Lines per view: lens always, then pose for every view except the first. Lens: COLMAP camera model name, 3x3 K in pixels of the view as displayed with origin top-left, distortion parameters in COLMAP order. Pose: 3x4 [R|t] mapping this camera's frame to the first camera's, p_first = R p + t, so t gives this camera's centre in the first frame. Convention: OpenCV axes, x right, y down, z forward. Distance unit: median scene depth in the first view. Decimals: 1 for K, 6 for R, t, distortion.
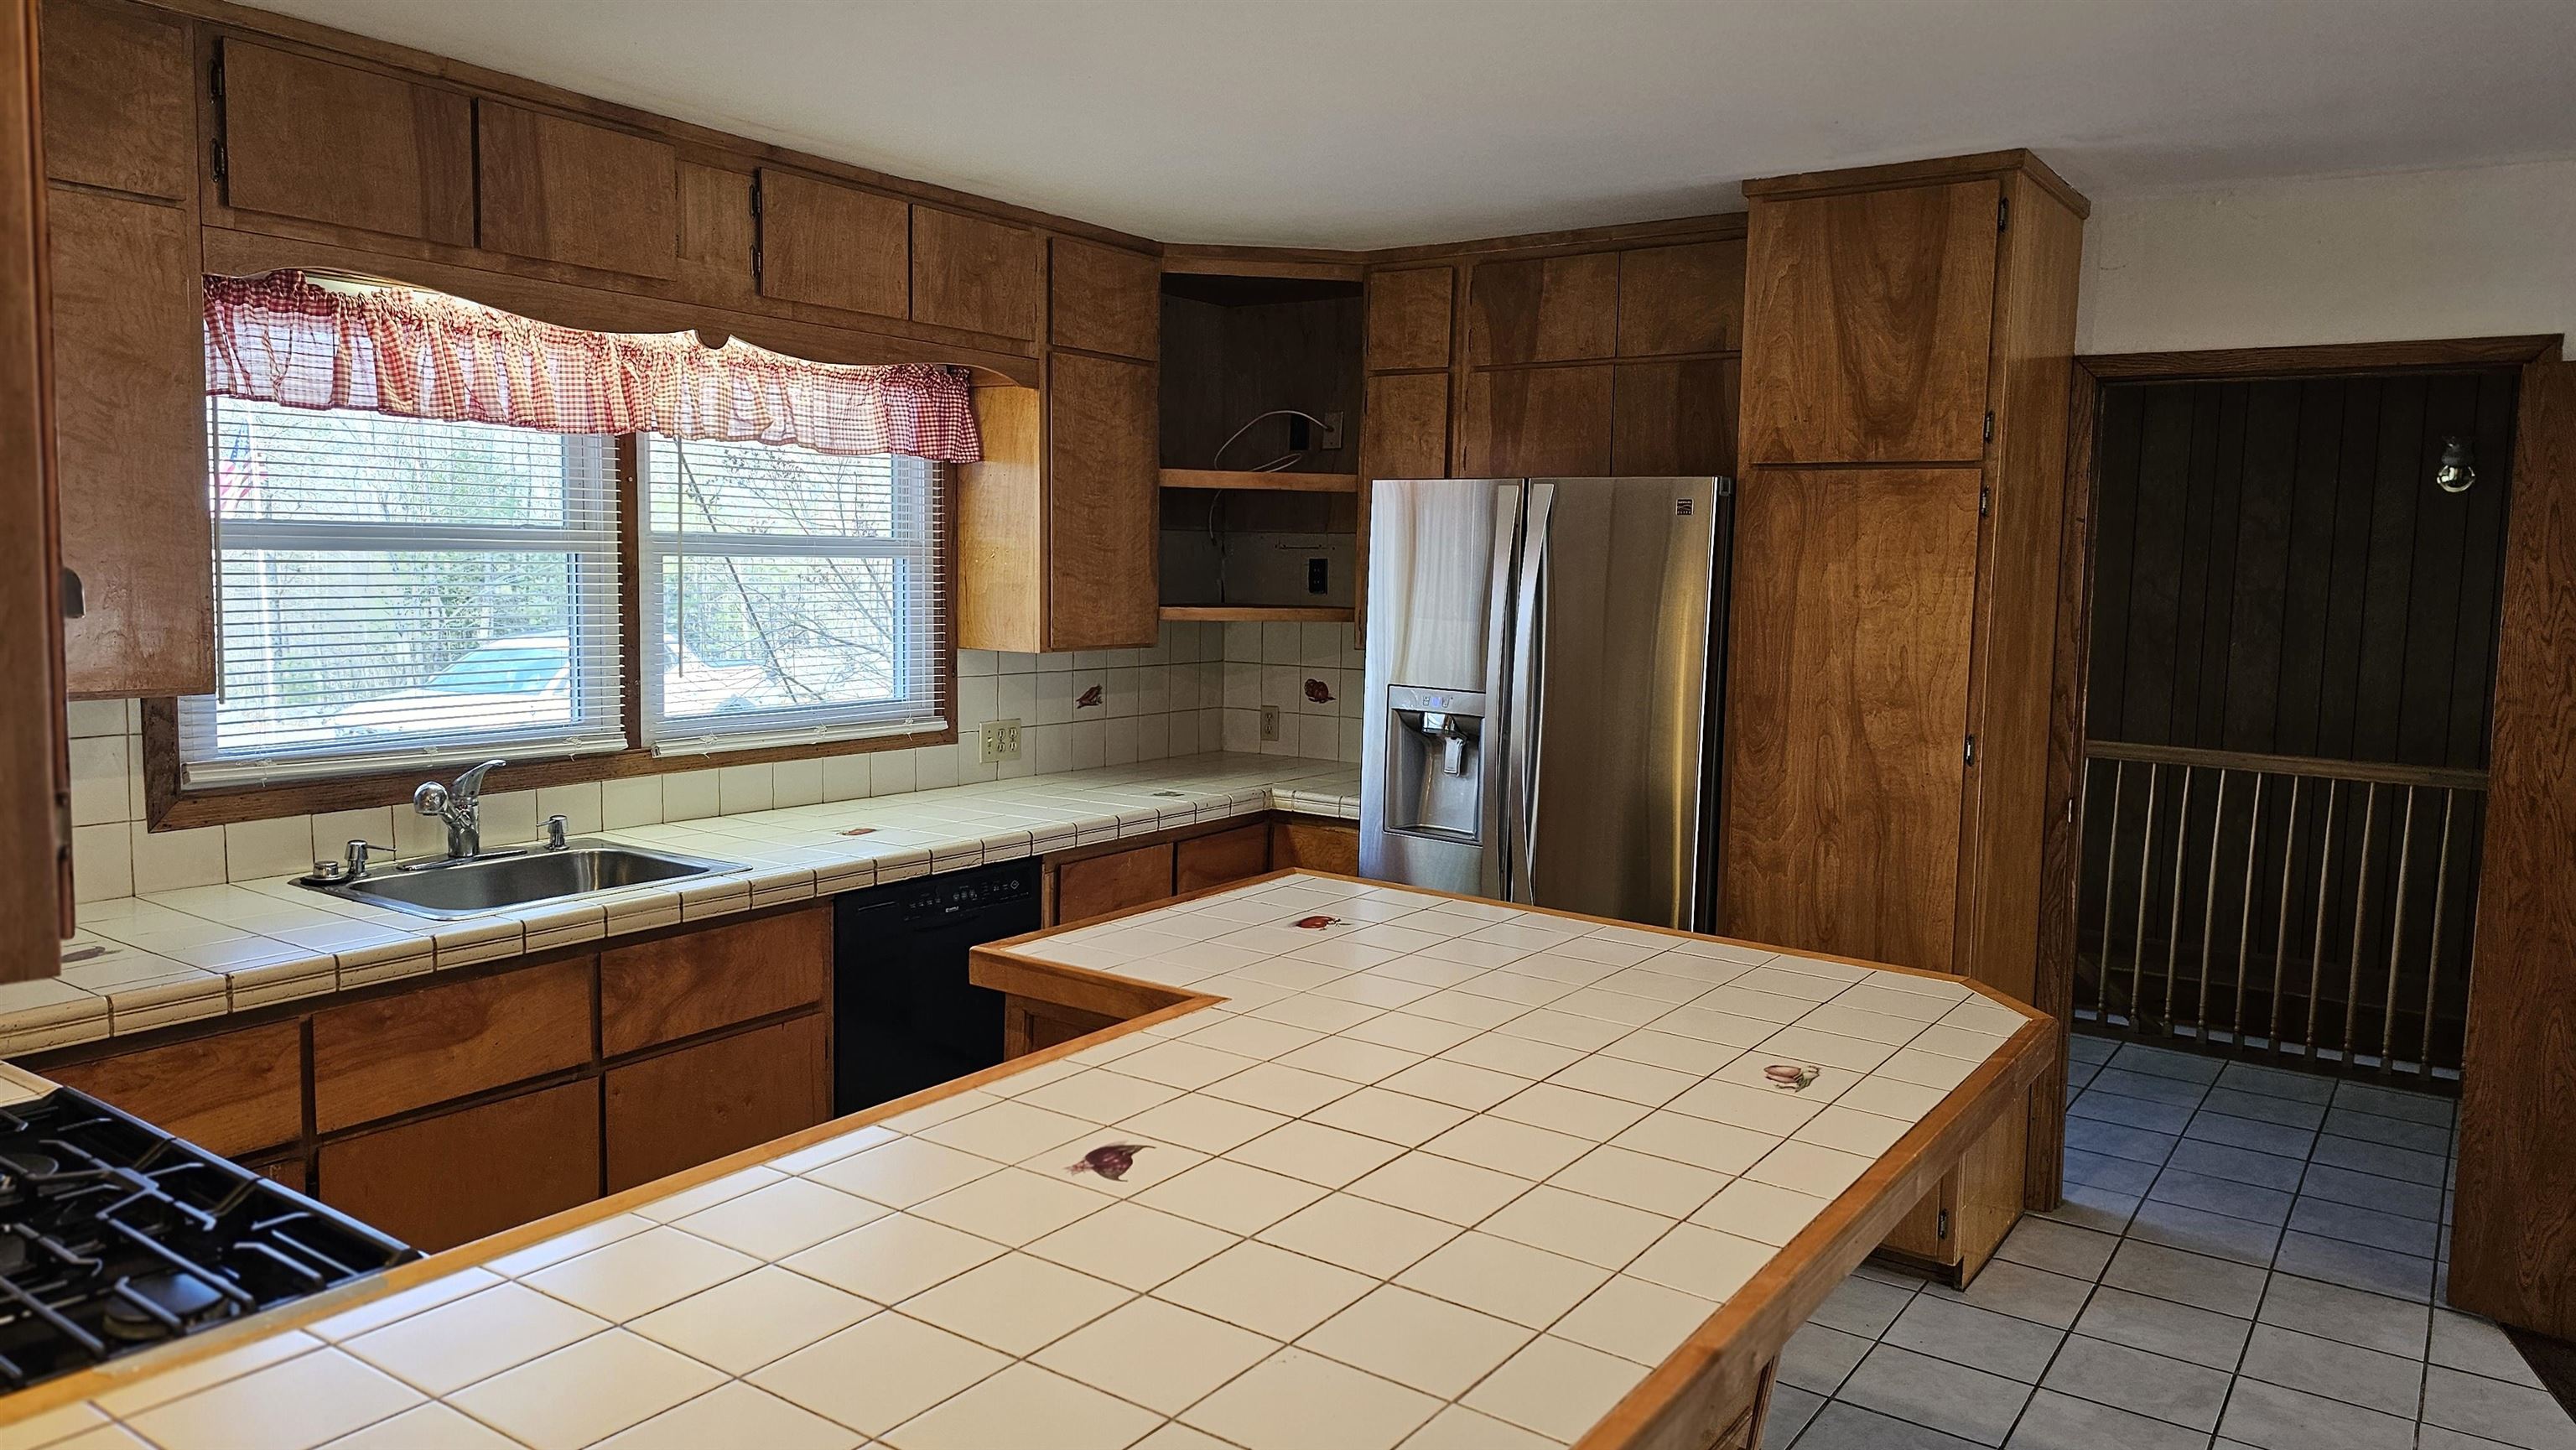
lens RADIAL K [[1720.9, 0, 1283.0], [0, 1720.9, 729.6], [0, 0, 1]] dist [0.073082, -0.067858]
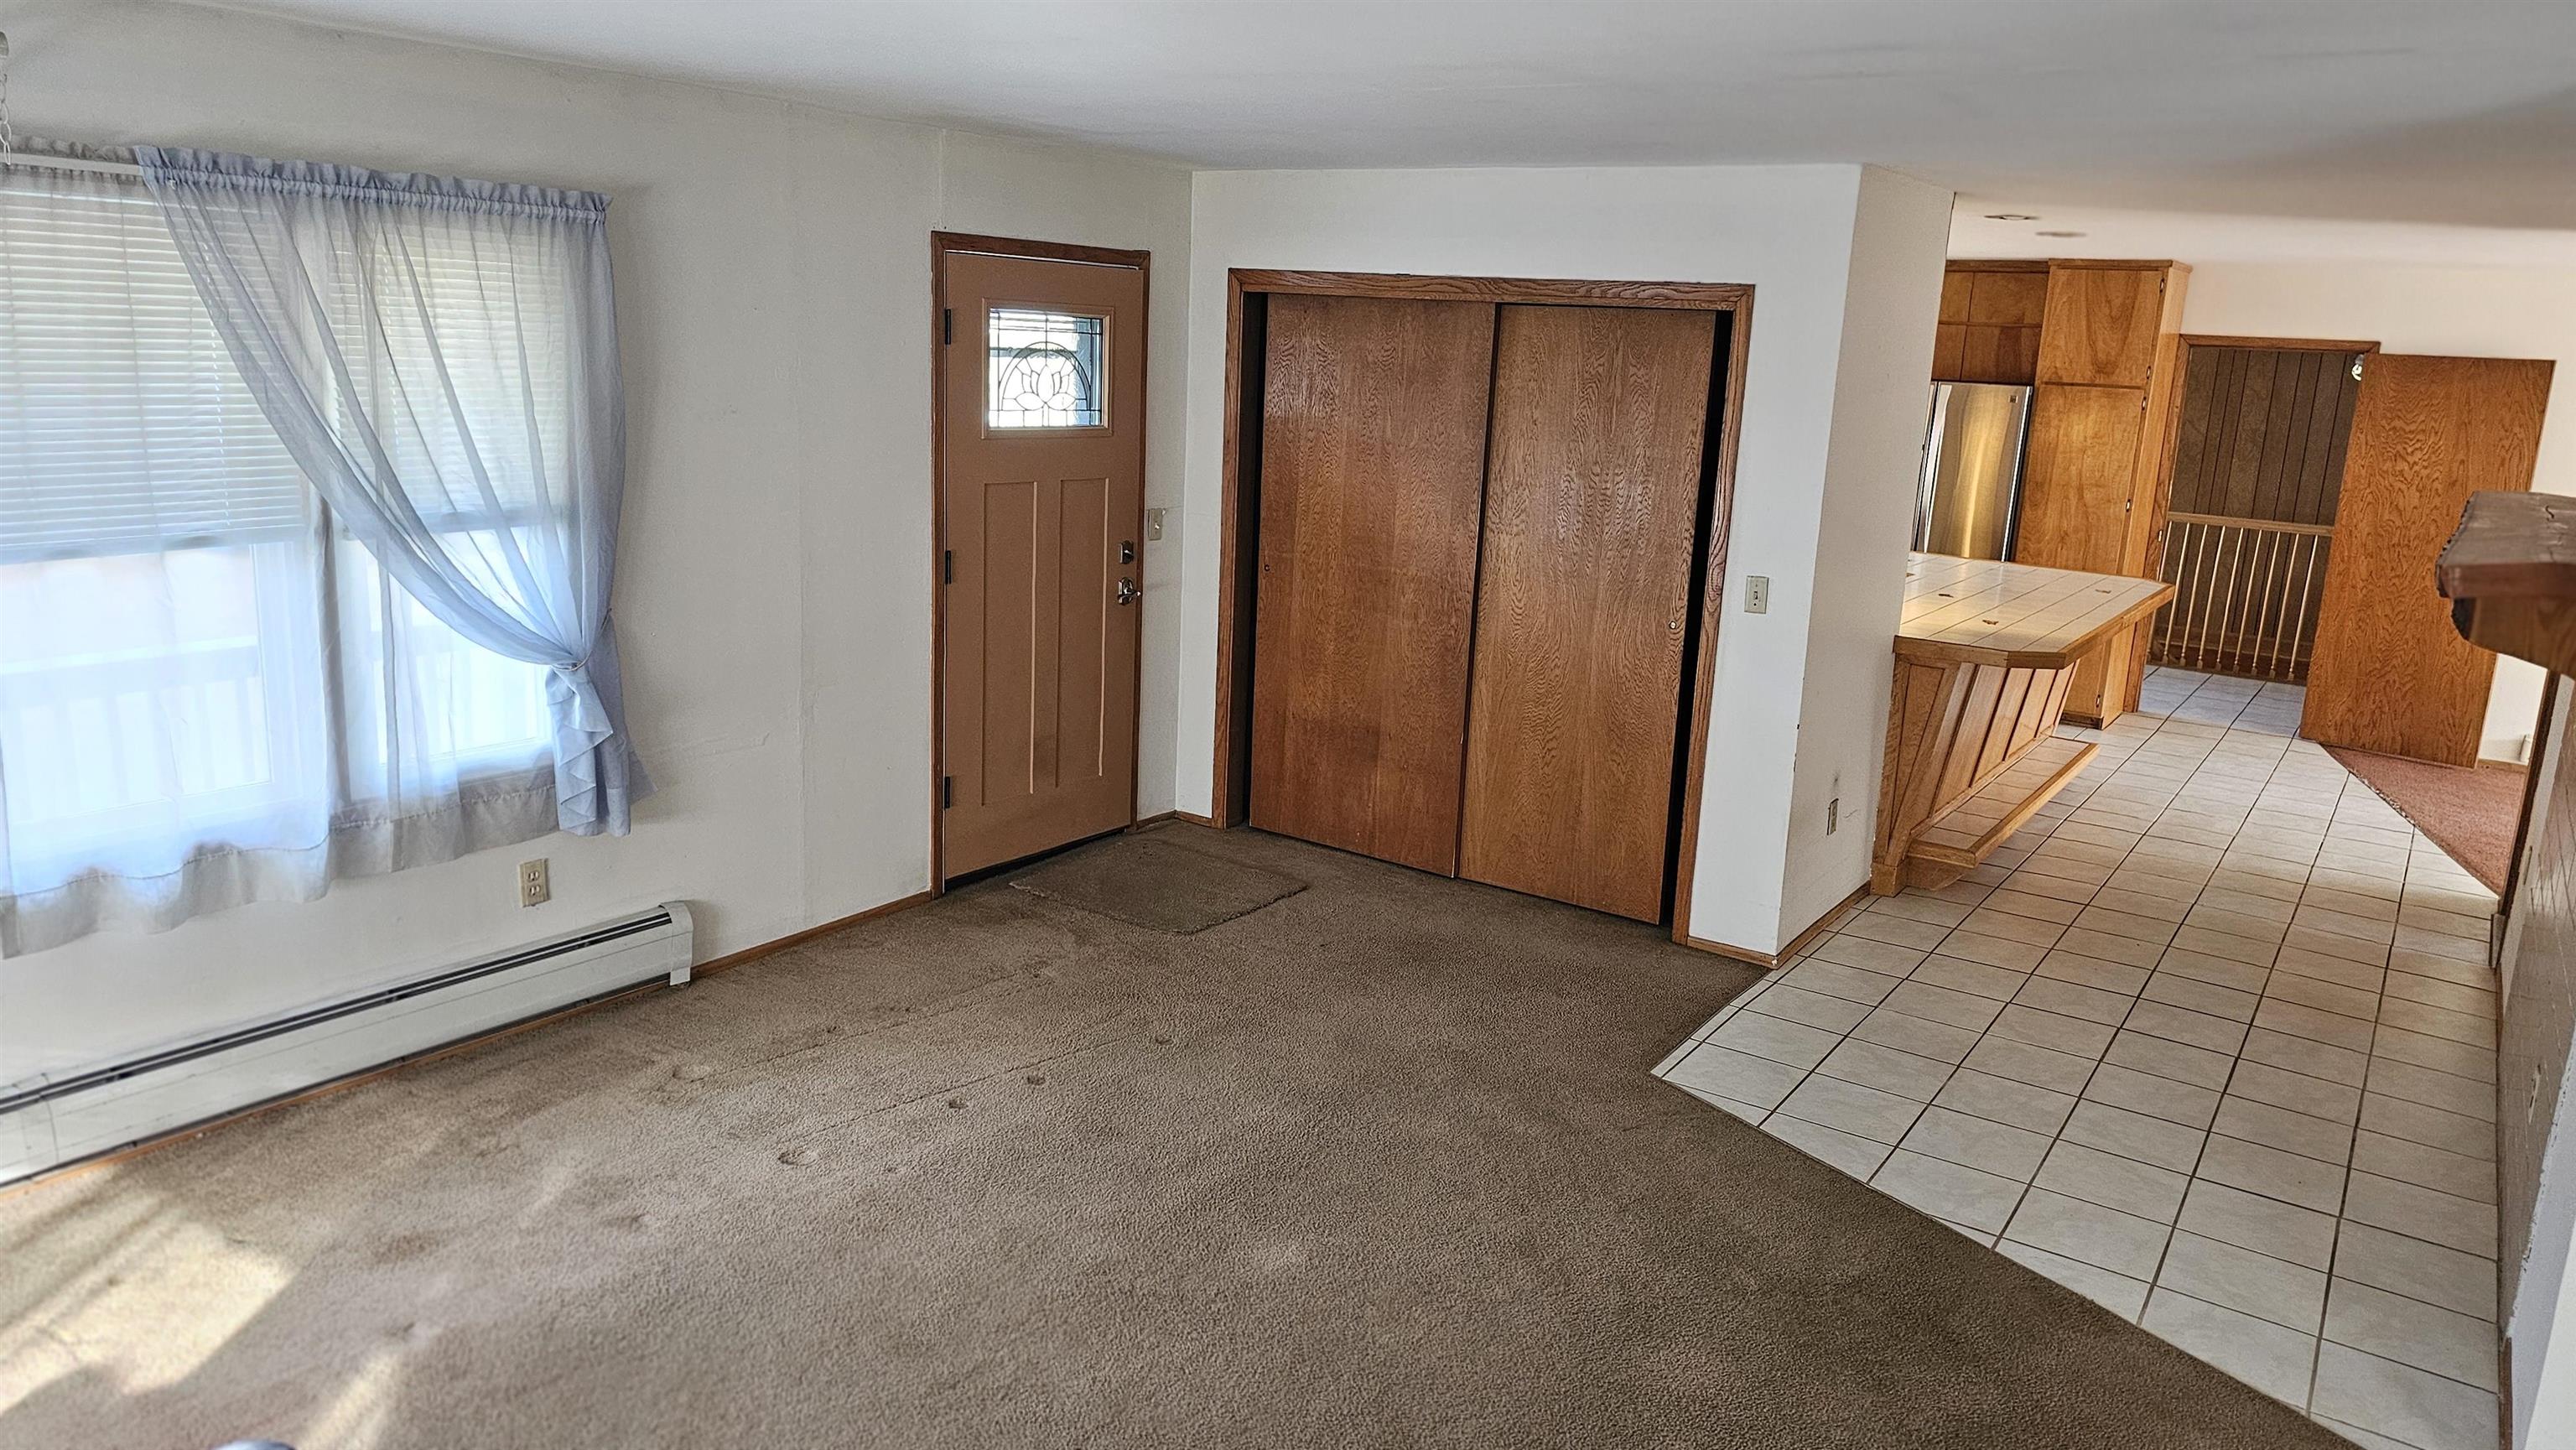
lens RADIAL K [[1749.2, 0, 1290.5], [0, 1749.2, 729.3], [0, 0, 1]] dist [0.025186, -0.000859]
pose [[0.999551, 0.022116, 0.020198, -0.796755], [-0.024490, 0.991720, 0.126066, 0.038691], [-0.017242, -0.126504, 0.991816, -1.422434]]
